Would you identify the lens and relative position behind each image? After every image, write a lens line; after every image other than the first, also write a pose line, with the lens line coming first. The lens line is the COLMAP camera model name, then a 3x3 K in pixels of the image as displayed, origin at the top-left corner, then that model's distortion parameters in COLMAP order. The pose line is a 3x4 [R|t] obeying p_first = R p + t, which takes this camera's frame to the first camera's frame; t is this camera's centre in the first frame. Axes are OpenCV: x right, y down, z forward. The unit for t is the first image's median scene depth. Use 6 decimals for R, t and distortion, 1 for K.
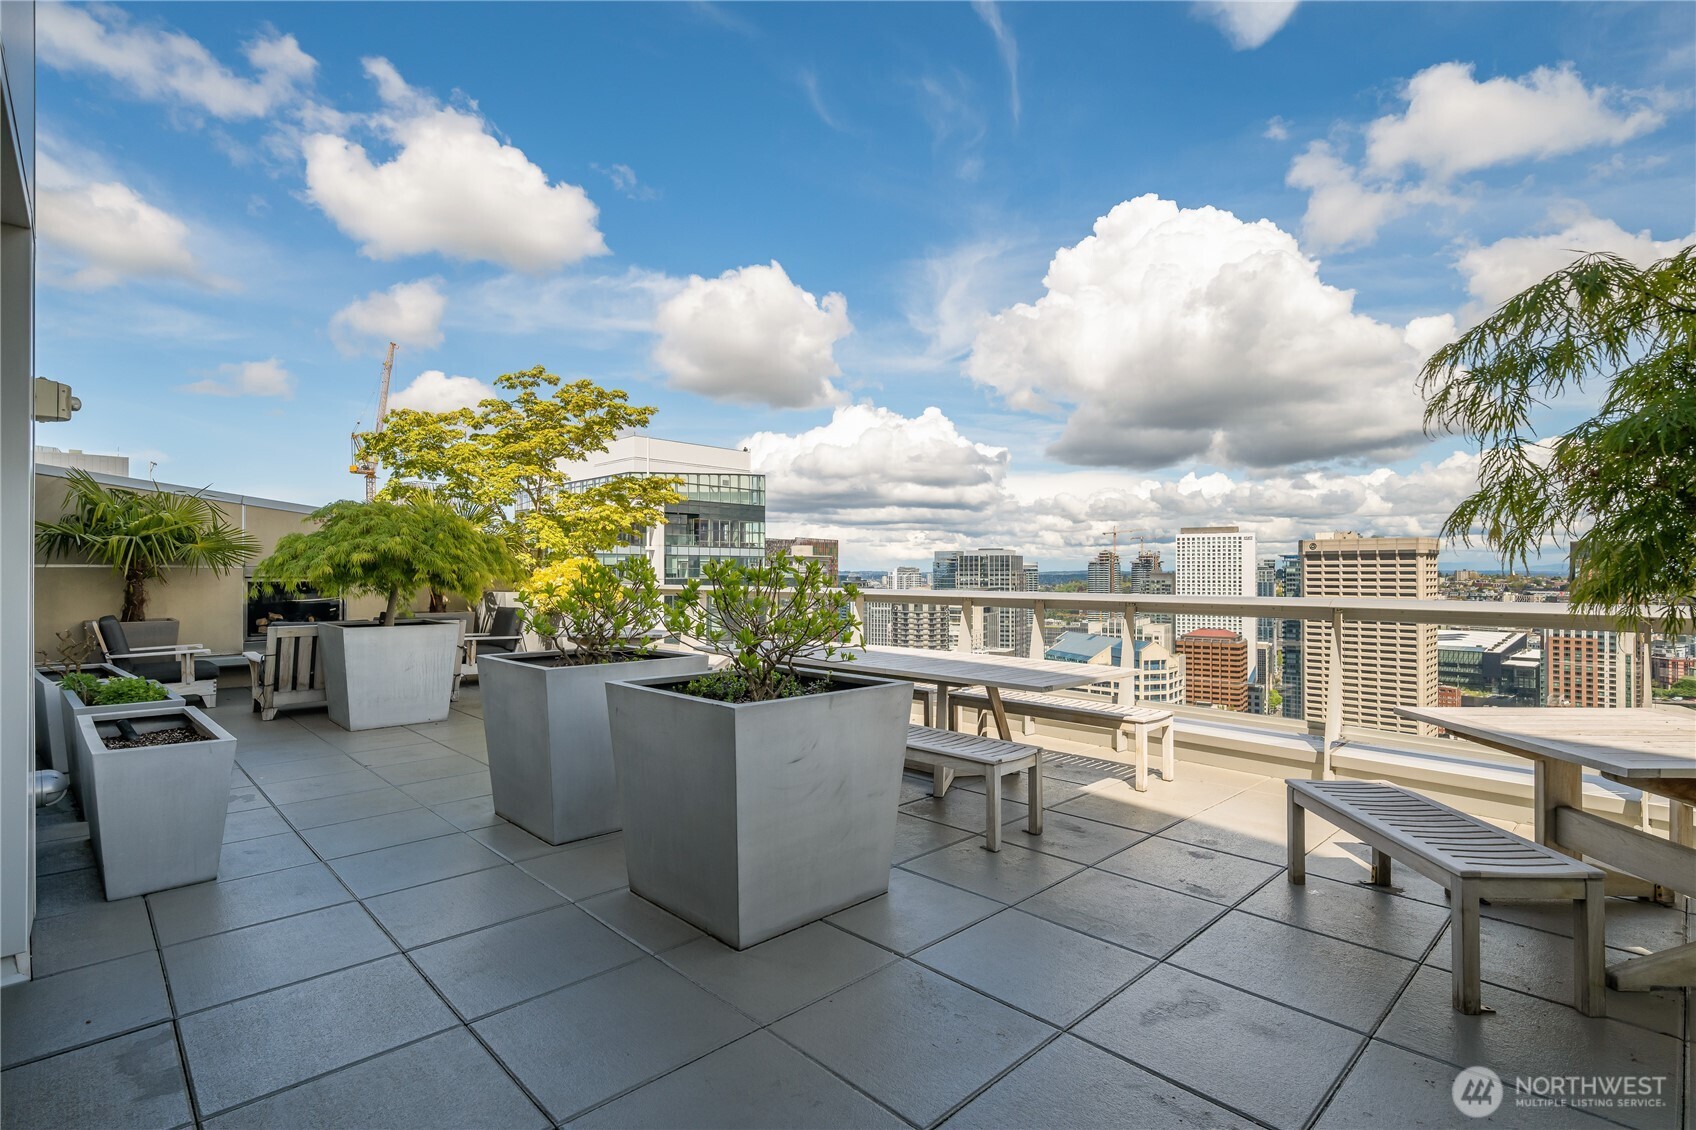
lens RADIAL K [[821.3, 0, 845.2], [0, 821.3, 594.4], [0, 0, 1]] dist [0.001535, -0.000137]
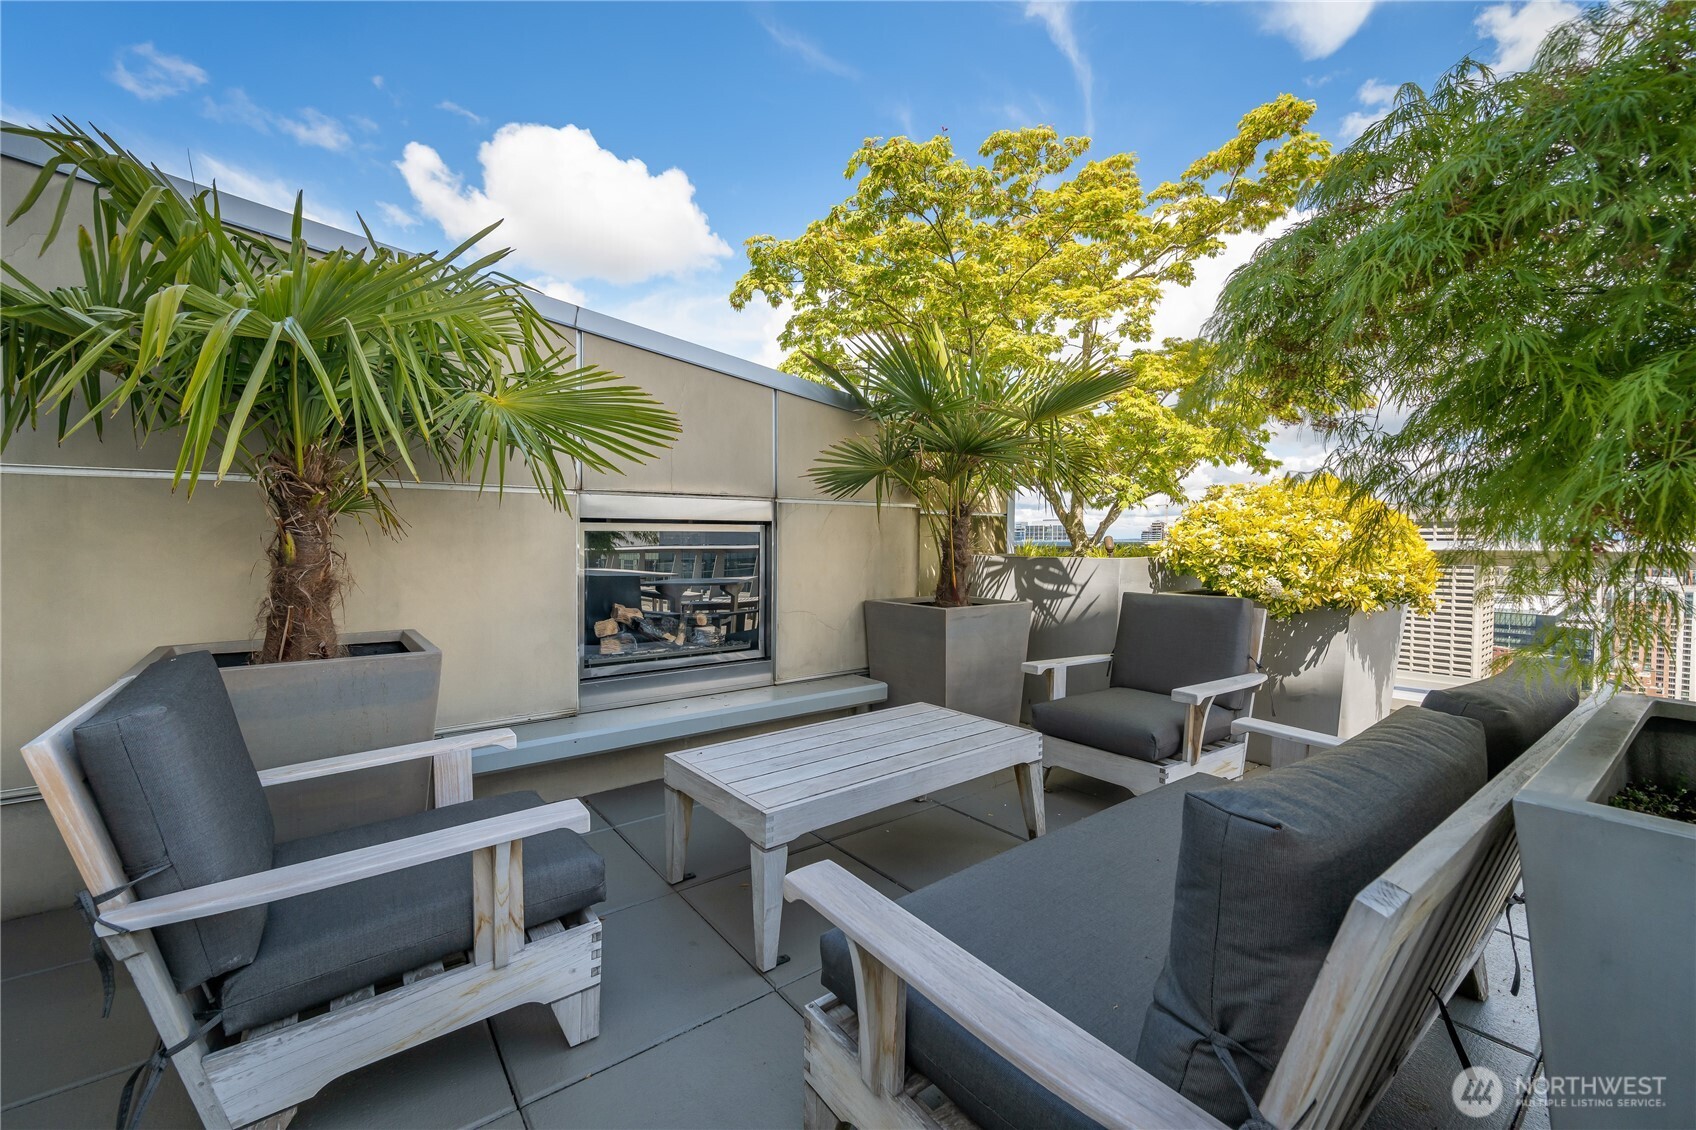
lens RADIAL K [[687.5, 0, 838.4], [0, 687.5, 554.6], [0, 0, 1]] dist [0.000665, -0.000096]
pose [[0.993347, 0.000694, -0.115161, -0.636176], [-0.001468, 0.999977, -0.006638, -0.002247], [0.115154, 0.006763, 0.993325, 0.767418]]
